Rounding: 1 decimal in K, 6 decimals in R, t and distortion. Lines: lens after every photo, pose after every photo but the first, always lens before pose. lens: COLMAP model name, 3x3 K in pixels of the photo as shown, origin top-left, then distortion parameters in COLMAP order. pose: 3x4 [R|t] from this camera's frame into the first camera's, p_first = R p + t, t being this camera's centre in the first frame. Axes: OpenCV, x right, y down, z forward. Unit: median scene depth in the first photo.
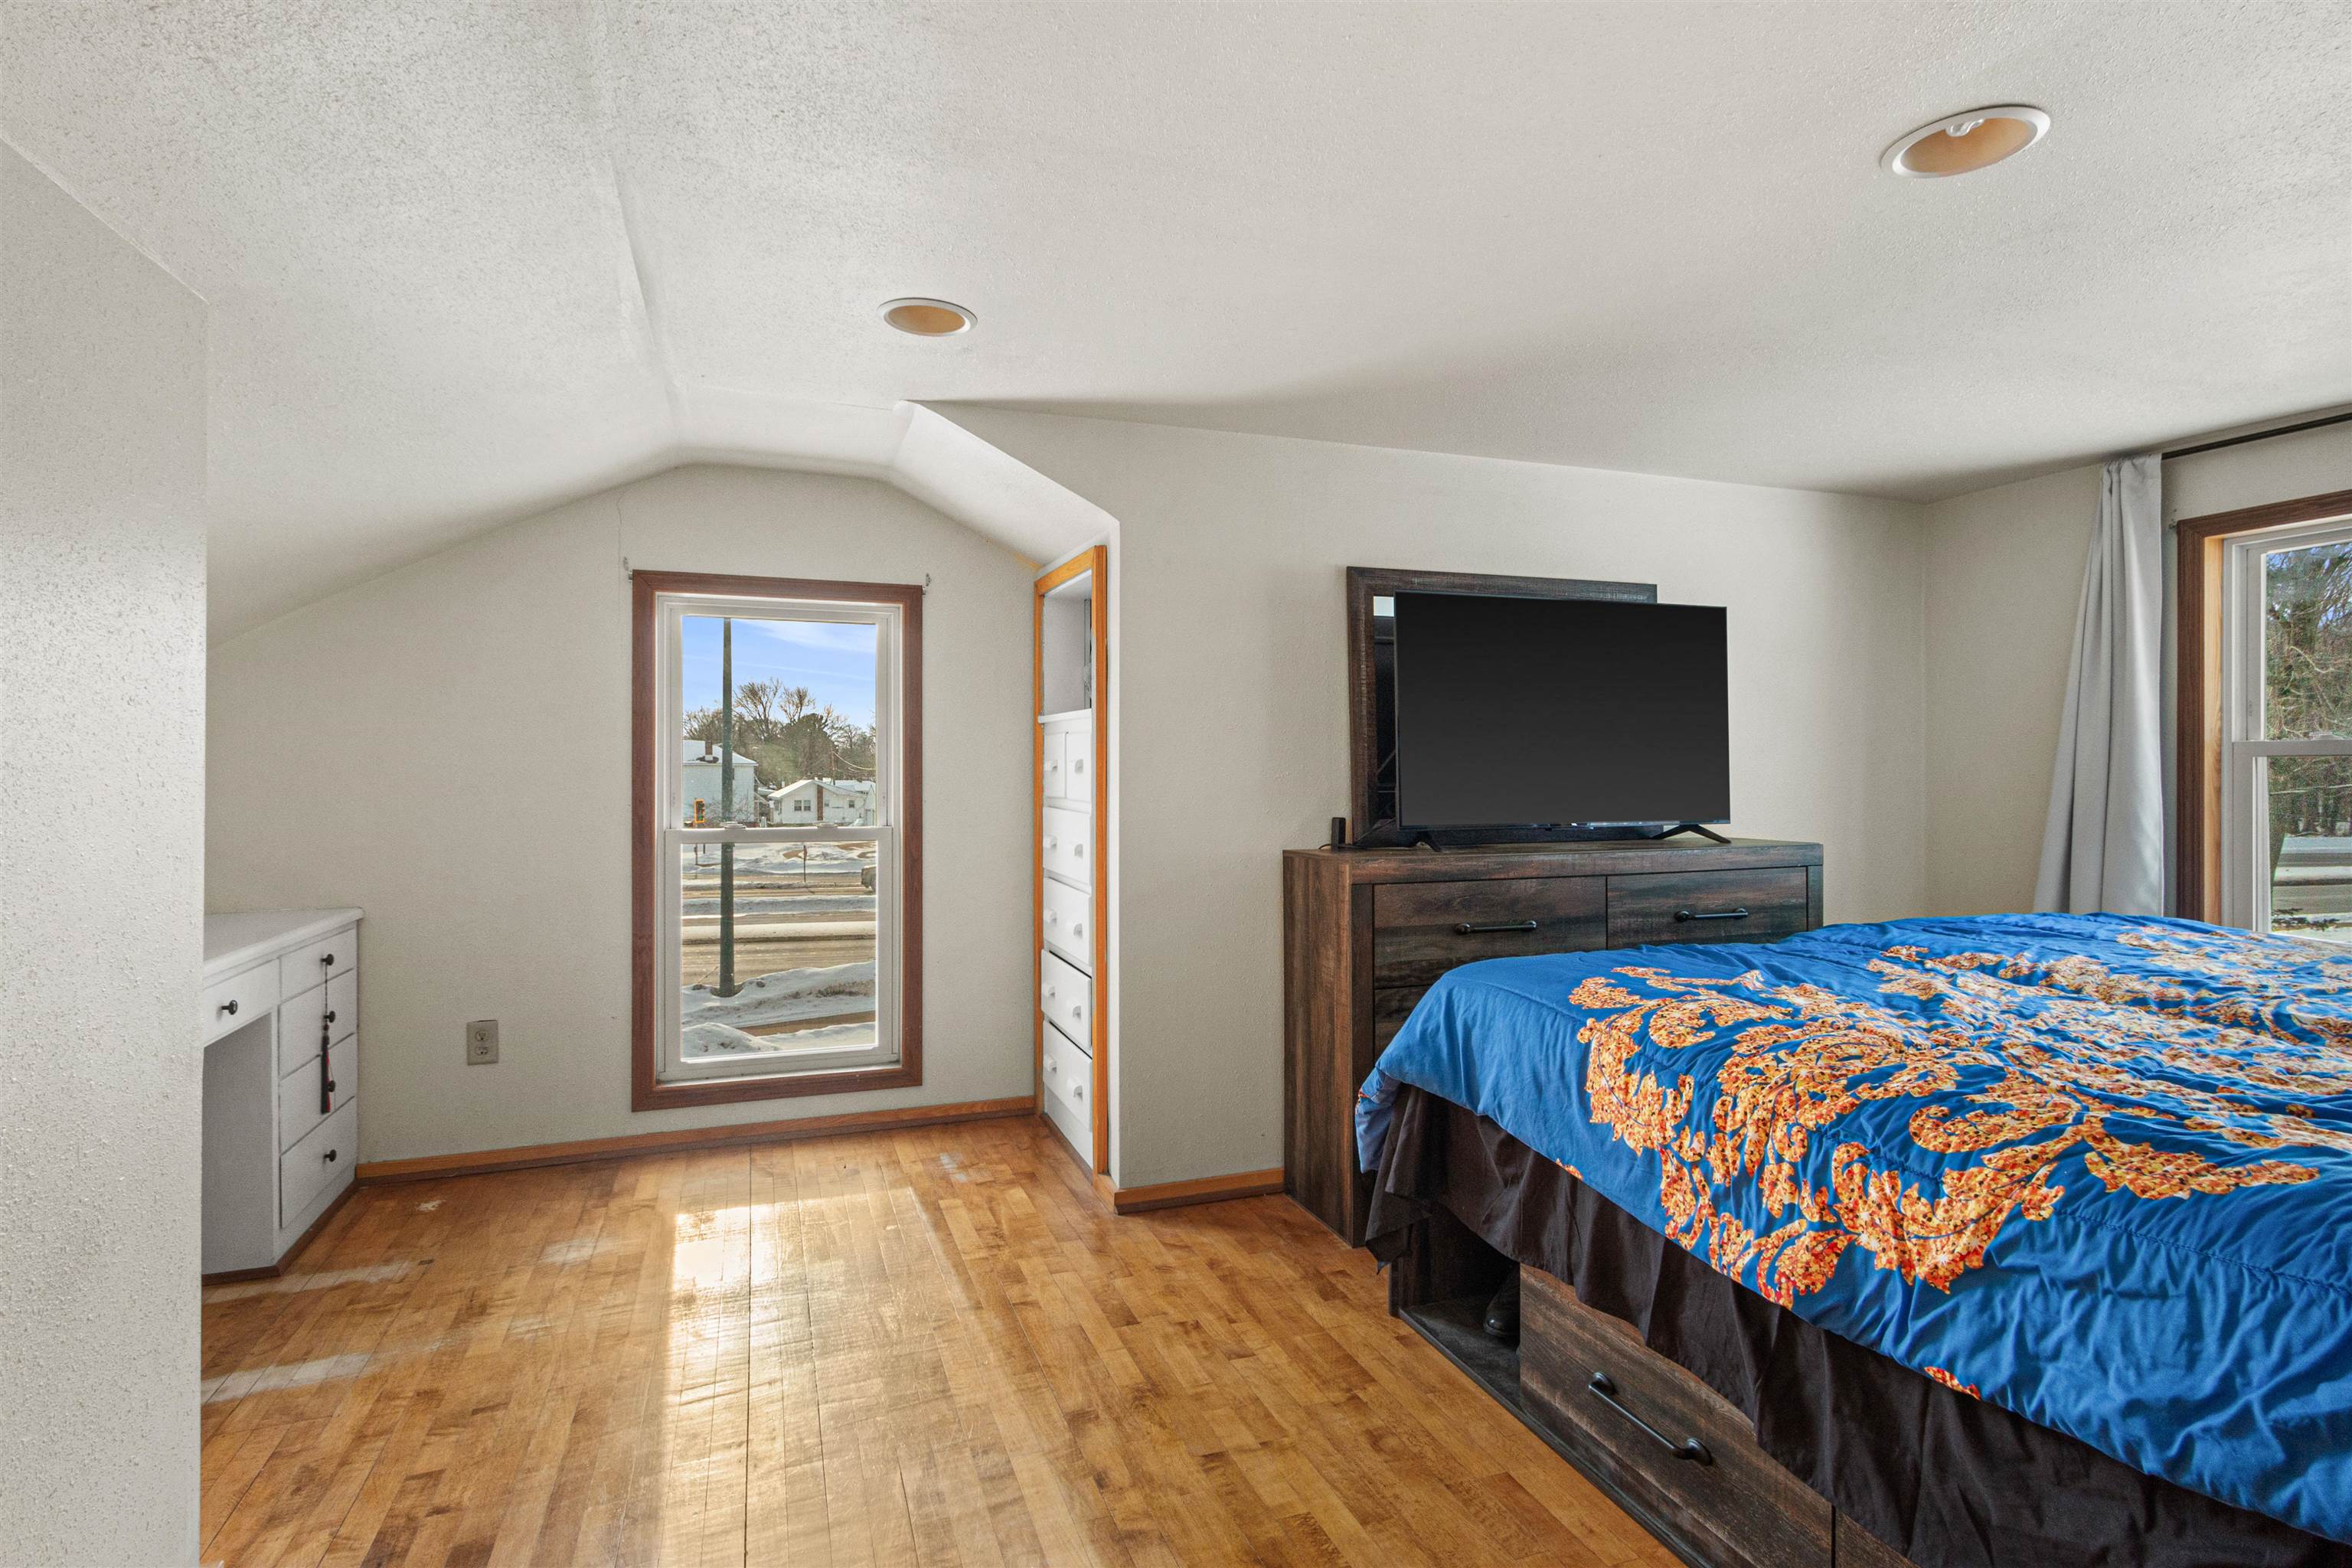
lens RADIAL K [[1127.3, 0, 1179.4], [0, 1127.3, 760.2], [0, 0, 1]] dist [0.012763, -0.000364]
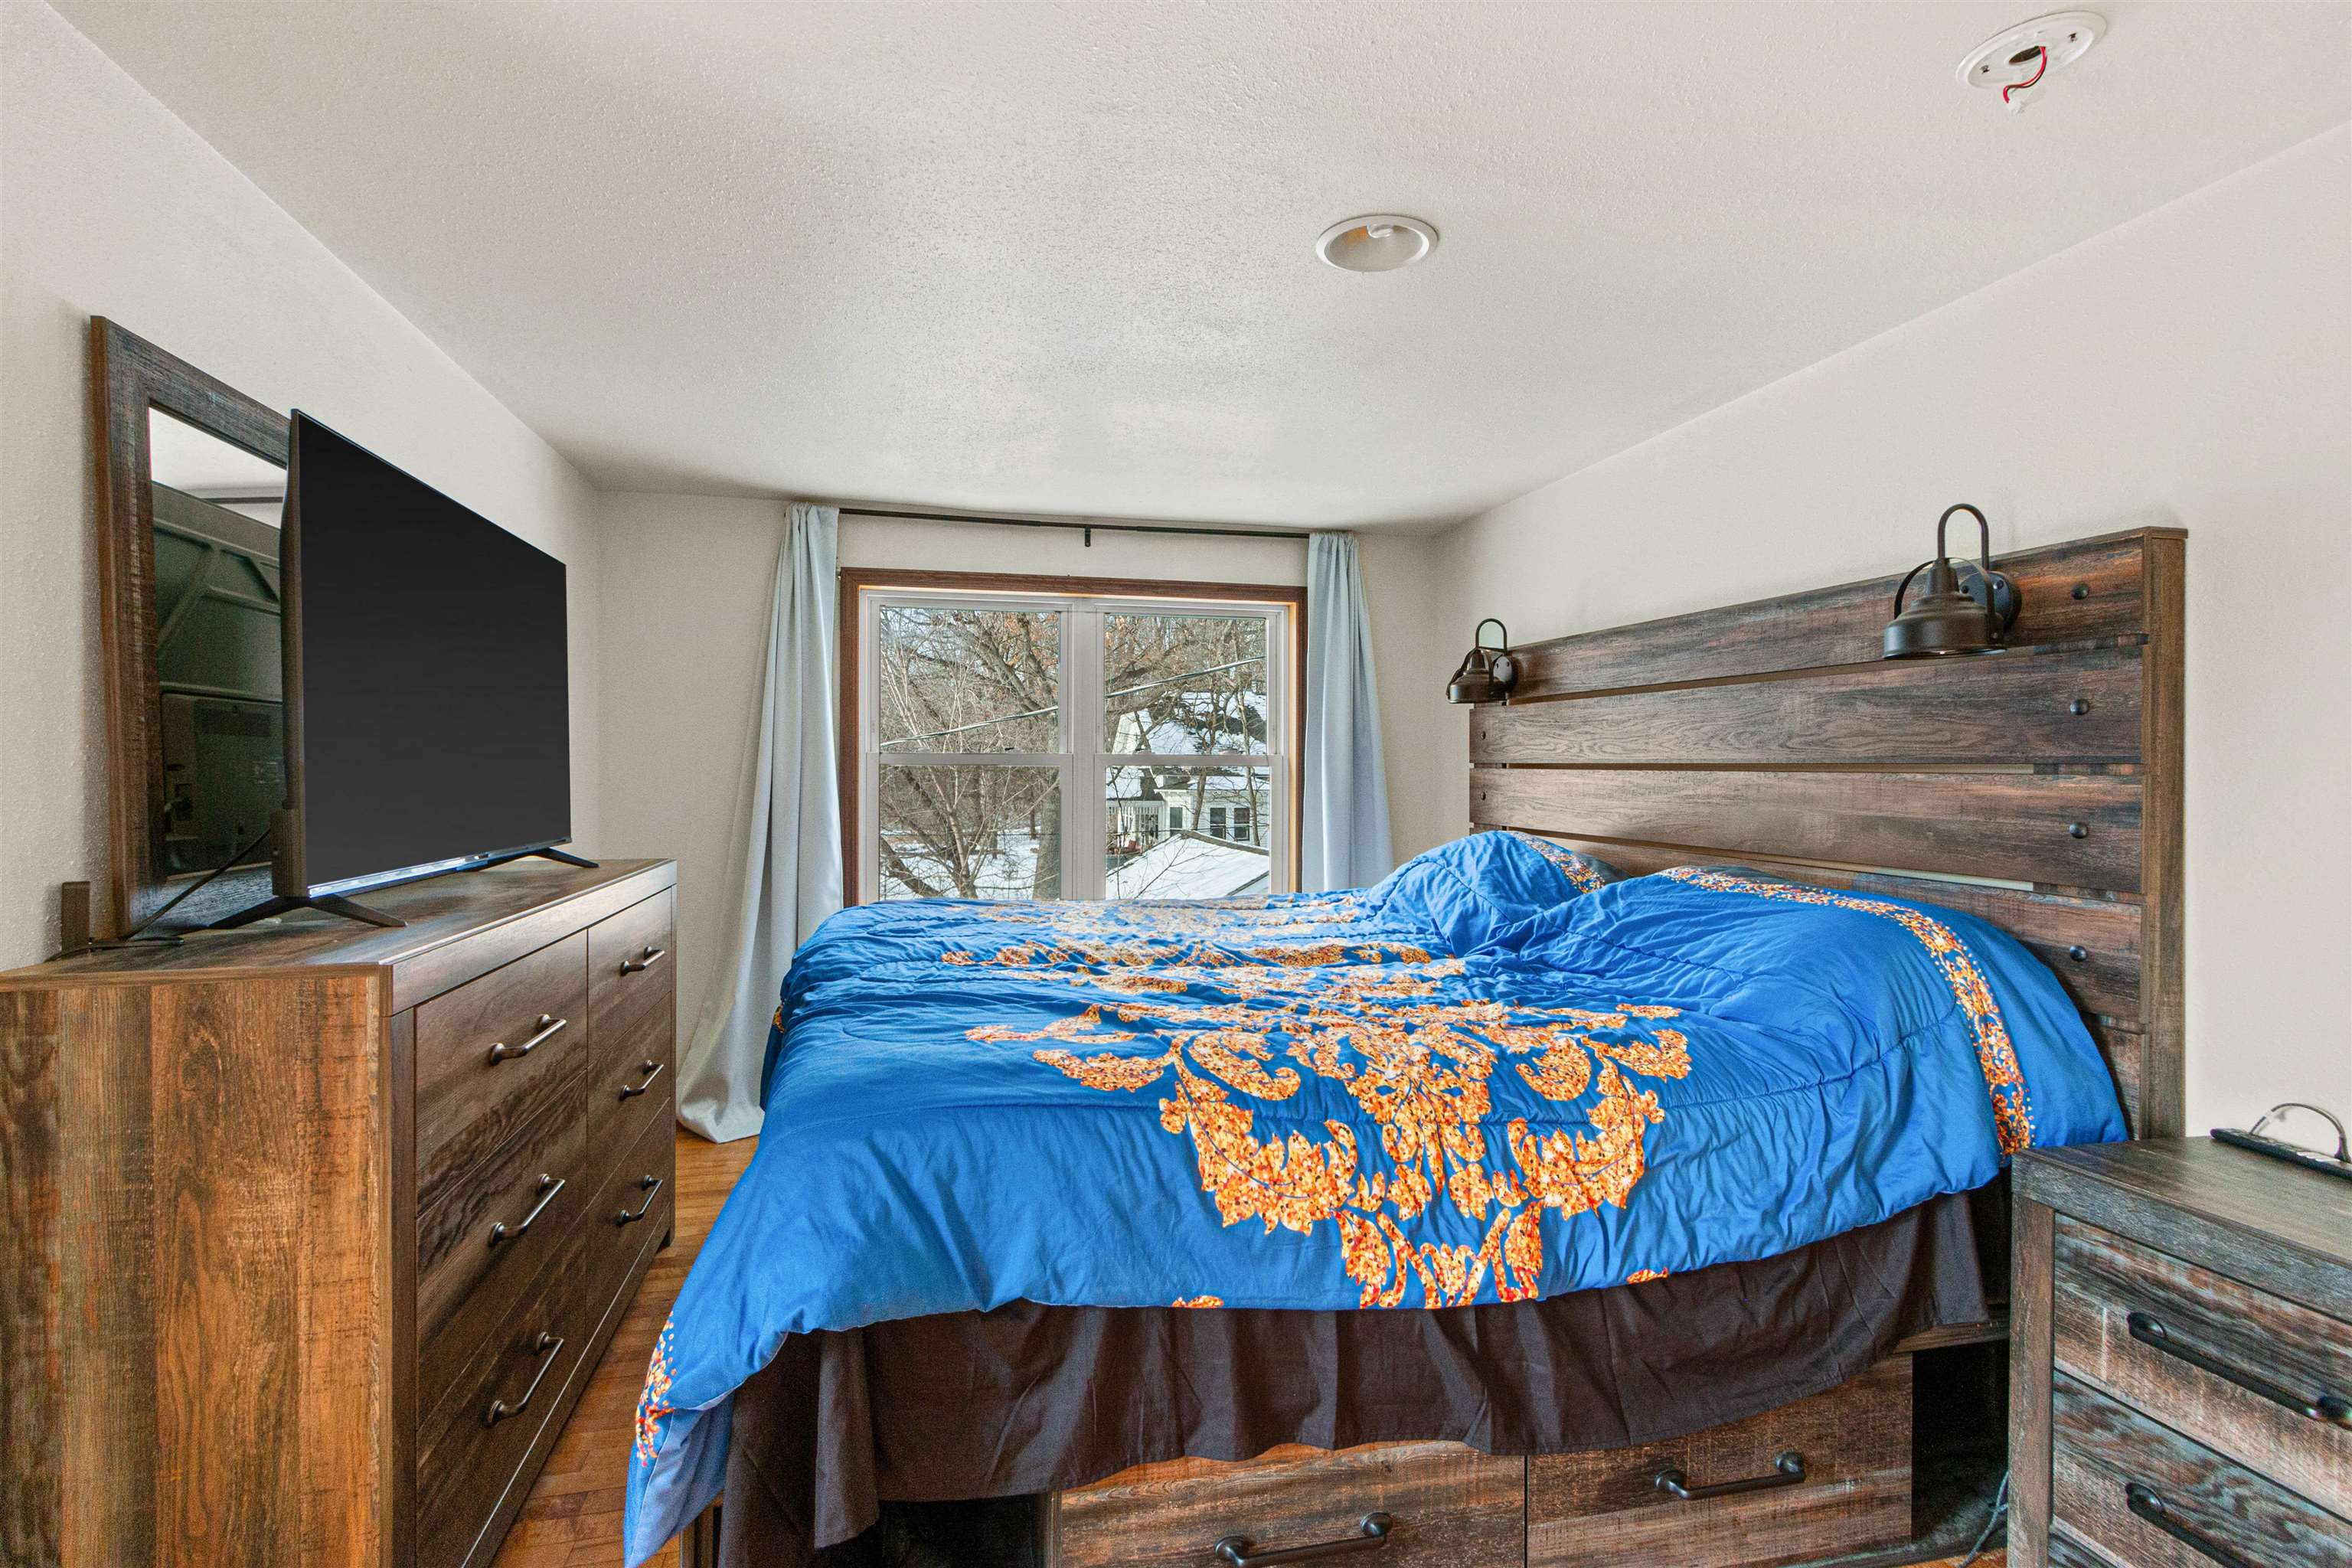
lens RADIAL K [[1127.3, 0, 1177.0], [0, 1127.3, 788.5], [0, 0, 1]] dist [0.012763, -0.000364]
pose [[0.163441, -0.012270, 0.986477, -0.465318], [0.001345, 0.999924, 0.012215, 0.006410], [-0.986552, -0.000670, 0.163445, 1.018971]]
